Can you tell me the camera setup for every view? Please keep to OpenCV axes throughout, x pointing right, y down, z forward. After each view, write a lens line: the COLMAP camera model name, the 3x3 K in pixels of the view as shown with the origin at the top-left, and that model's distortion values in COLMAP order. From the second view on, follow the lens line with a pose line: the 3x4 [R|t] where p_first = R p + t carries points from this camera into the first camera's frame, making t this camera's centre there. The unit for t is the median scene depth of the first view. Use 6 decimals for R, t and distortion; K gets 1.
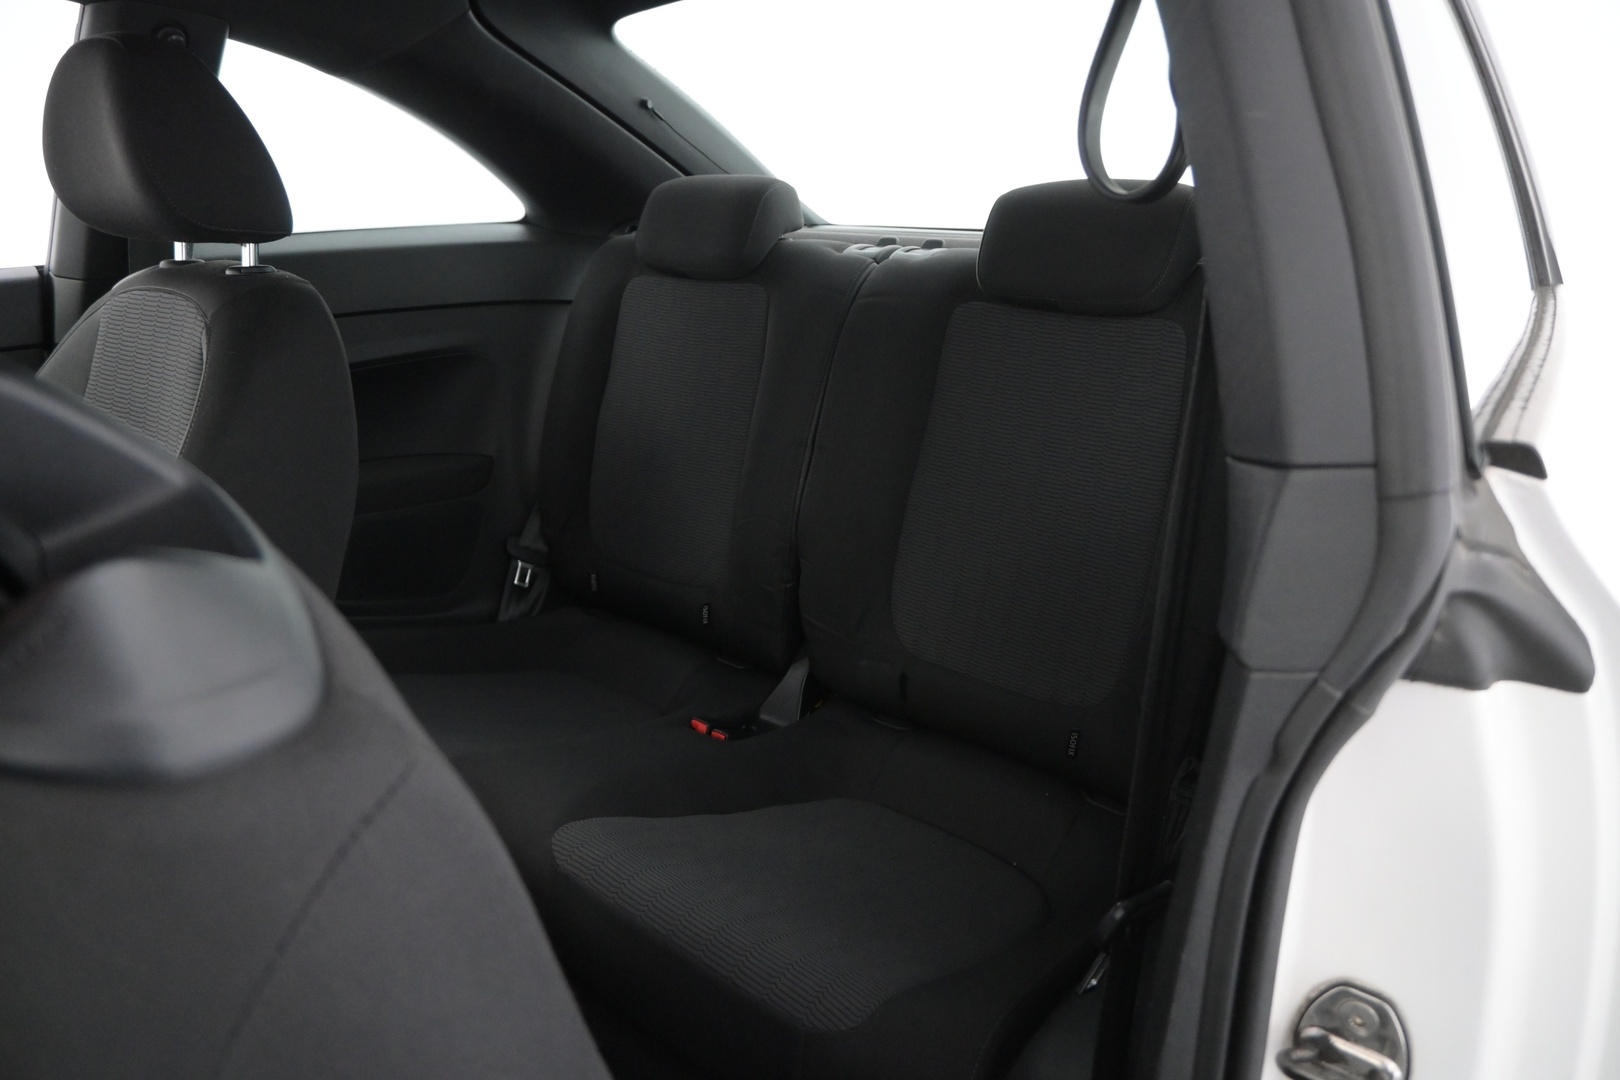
lens RADIAL K [[1142.4, 0, 812.9], [0, 1142.4, 535.0], [0, 0, 1]] dist [-0.006397, 0.001625]
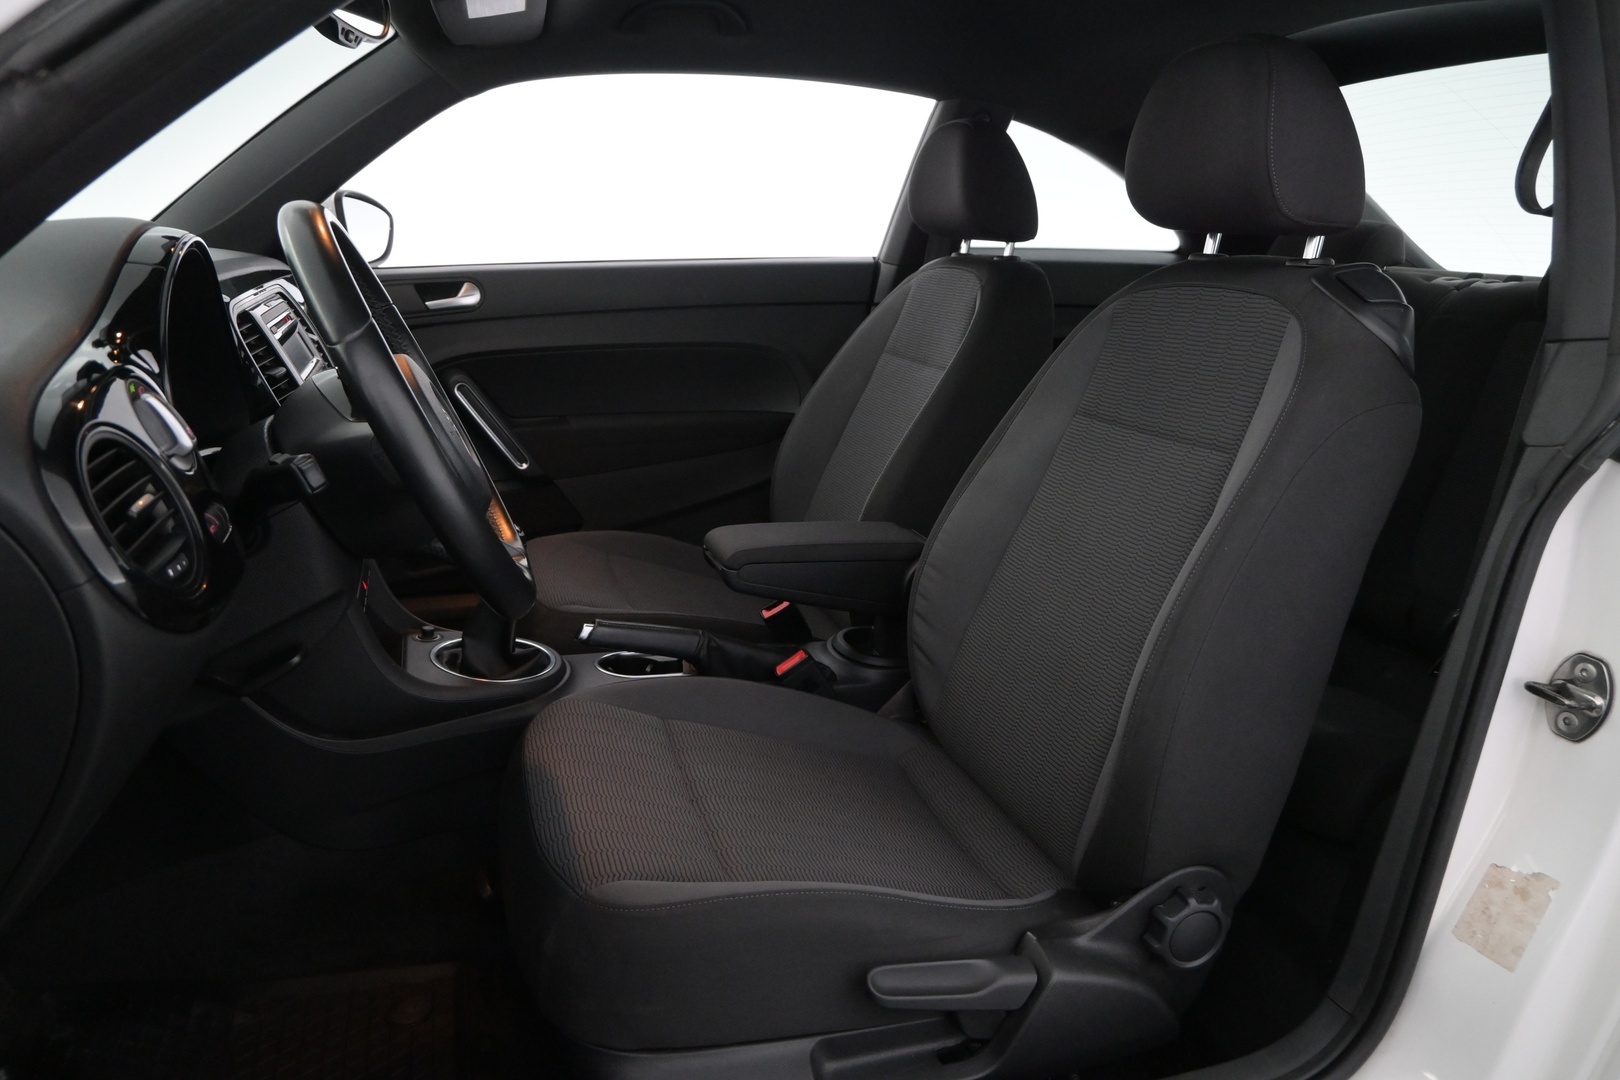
lens RADIAL K [[1142.4, 0, 813.7], [0, 1142.4, 544.9], [0, 0, 1]] dist [-0.006397, 0.001625]
pose [[0.859805, 0.168411, -0.482050, 0.123528], [-0.189415, 0.981883, 0.005187, 0.204213], [0.474191, 0.086848, 0.876128, -0.506950]]
